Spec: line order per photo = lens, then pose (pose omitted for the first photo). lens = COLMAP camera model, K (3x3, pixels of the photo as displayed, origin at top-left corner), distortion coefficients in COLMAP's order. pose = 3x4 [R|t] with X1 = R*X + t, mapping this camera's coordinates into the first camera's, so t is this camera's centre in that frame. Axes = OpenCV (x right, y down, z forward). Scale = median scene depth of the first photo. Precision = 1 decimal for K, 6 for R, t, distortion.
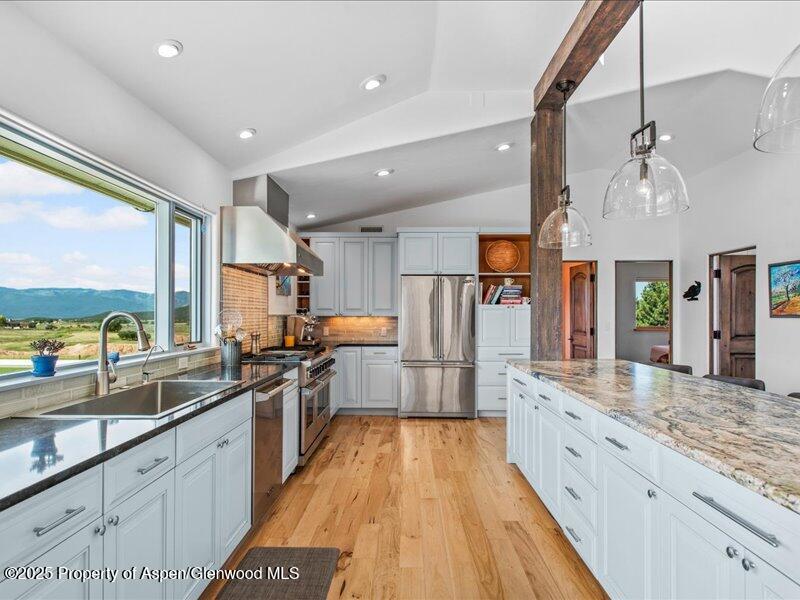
lens RADIAL K [[450.5, 0, 422.8], [0, 450.5, 307.3], [0, 0, 1]] dist [0.000469, 0.000205]
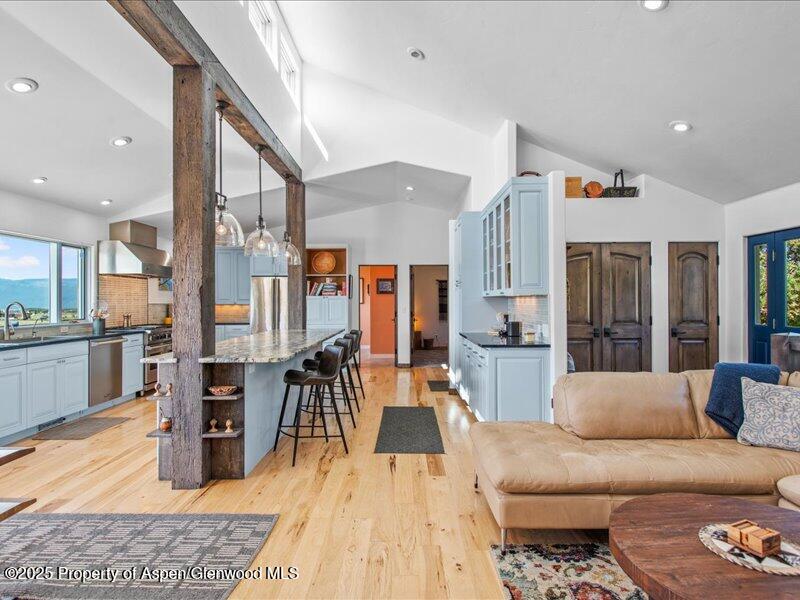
lens RADIAL K [[419.0, 0, 401.7], [0, 419.0, 297.3], [0, 0, 1]] dist [-0.000214, -0.000896]
pose [[0.999726, -0.005910, 0.022629, 0.436889], [0.005845, 0.999979, 0.002949, -0.003825], [-0.022646, -0.002816, 0.999740, -0.405660]]
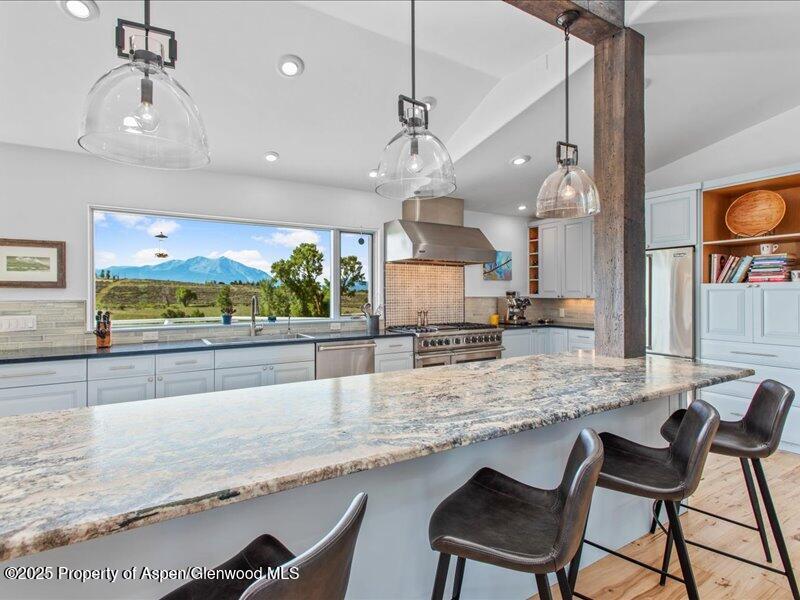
lens RADIAL K [[421.9, 0, 396.1], [0, 421.9, 296.0], [0, 0, 1]] dist [0.001437, -0.000347]
pose [[0.539072, -0.001165, -0.842259, 0.472328], [0.015006, 0.999854, 0.008222, 0.001257], [0.842126, -0.017071, 0.539011, 0.186359]]
